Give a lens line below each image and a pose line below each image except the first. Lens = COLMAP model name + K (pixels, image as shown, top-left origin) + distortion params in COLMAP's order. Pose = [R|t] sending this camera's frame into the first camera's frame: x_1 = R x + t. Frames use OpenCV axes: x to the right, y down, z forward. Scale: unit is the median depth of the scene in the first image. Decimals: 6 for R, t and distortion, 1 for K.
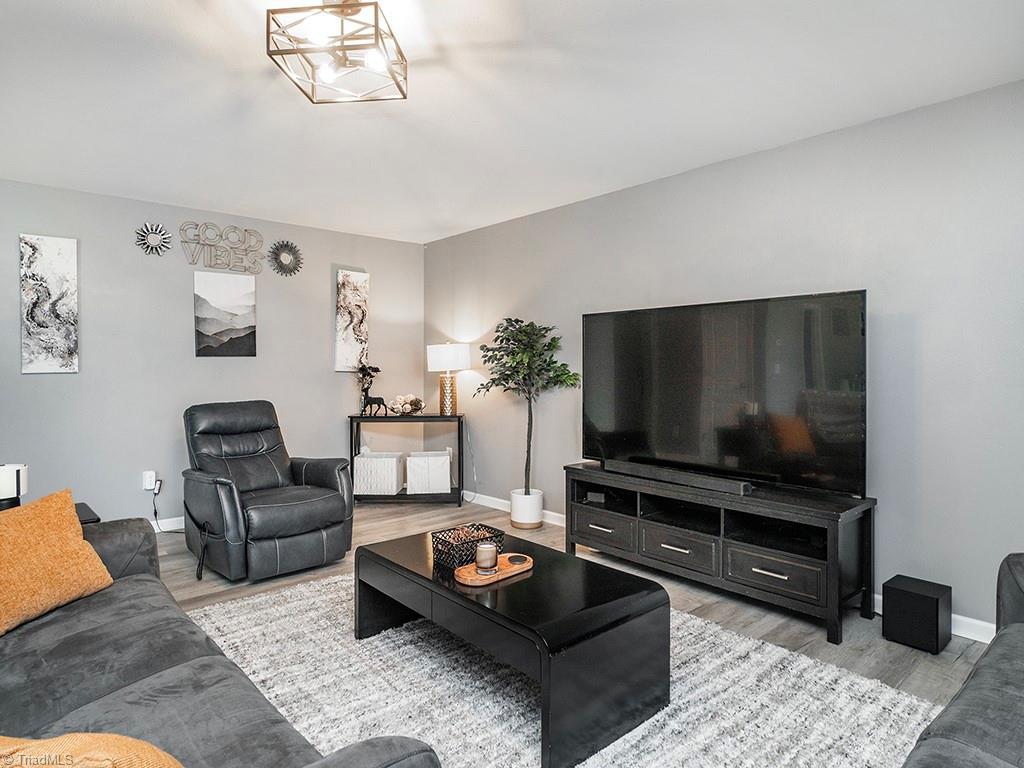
lens RADIAL K [[602.5, 0, 487.3], [0, 602.5, 367.7], [0, 0, 1]] dist [0.000654, 0.000034]
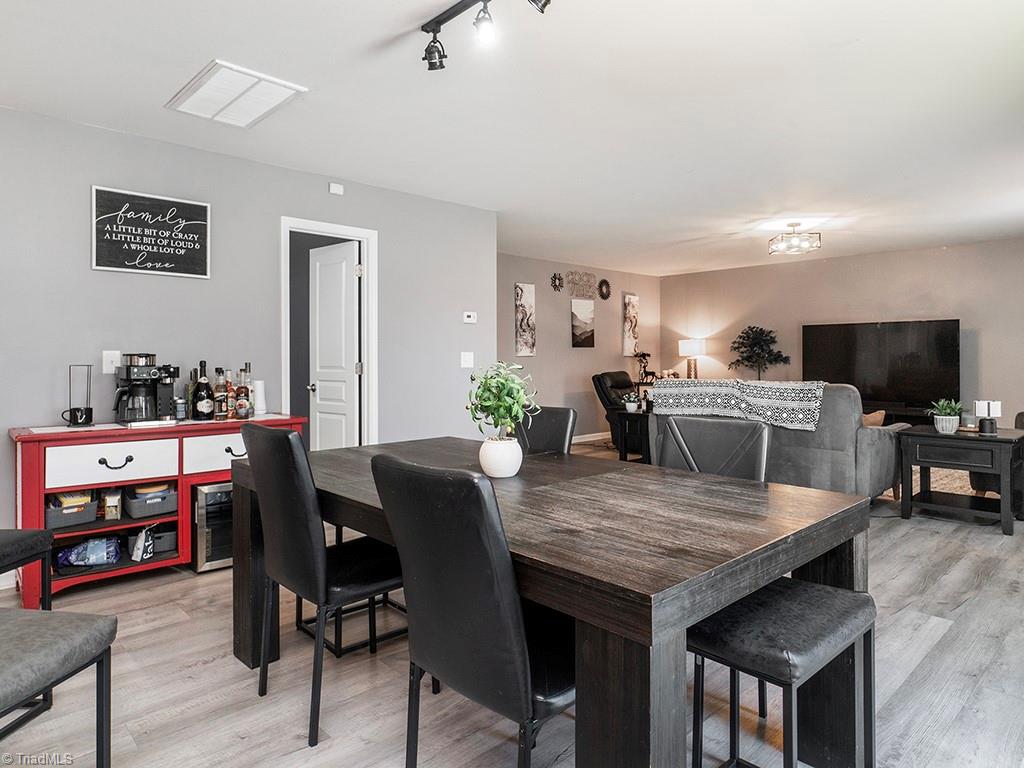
lens RADIAL K [[638.1, 0, 510.5], [0, 638.1, 359.6], [0, 0, 1]] dist [0.002288, 0.000361]
pose [[0.998842, -0.002967, 0.048026, -0.707908], [0.003012, 0.999995, -0.000875, 0.017451], [-0.048023, 0.001018, 0.998846, -0.808470]]
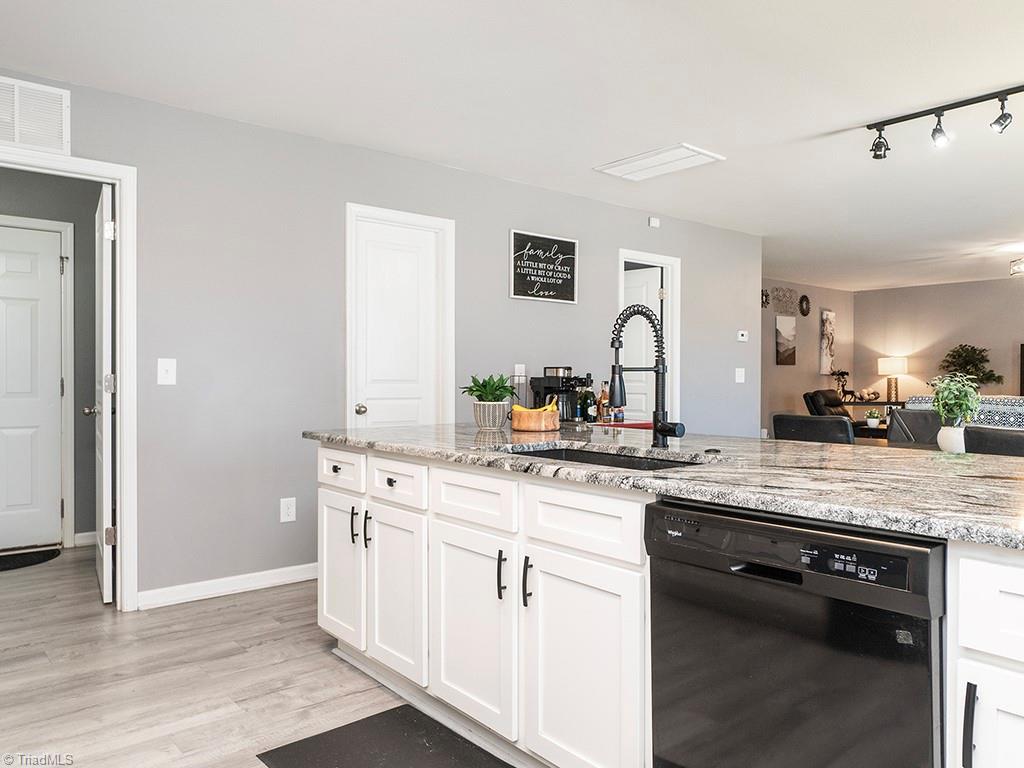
lens RADIAL K [[754.9, 0, 541.5], [0, 754.9, 388.3], [0, 0, 1]] dist [-0.002184, -0.006865]
pose [[0.999987, 0.004464, 0.002570, -1.093681], [-0.004491, 0.999931, 0.010815, 0.026669], [-0.002522, -0.010826, 0.999938, -1.102192]]
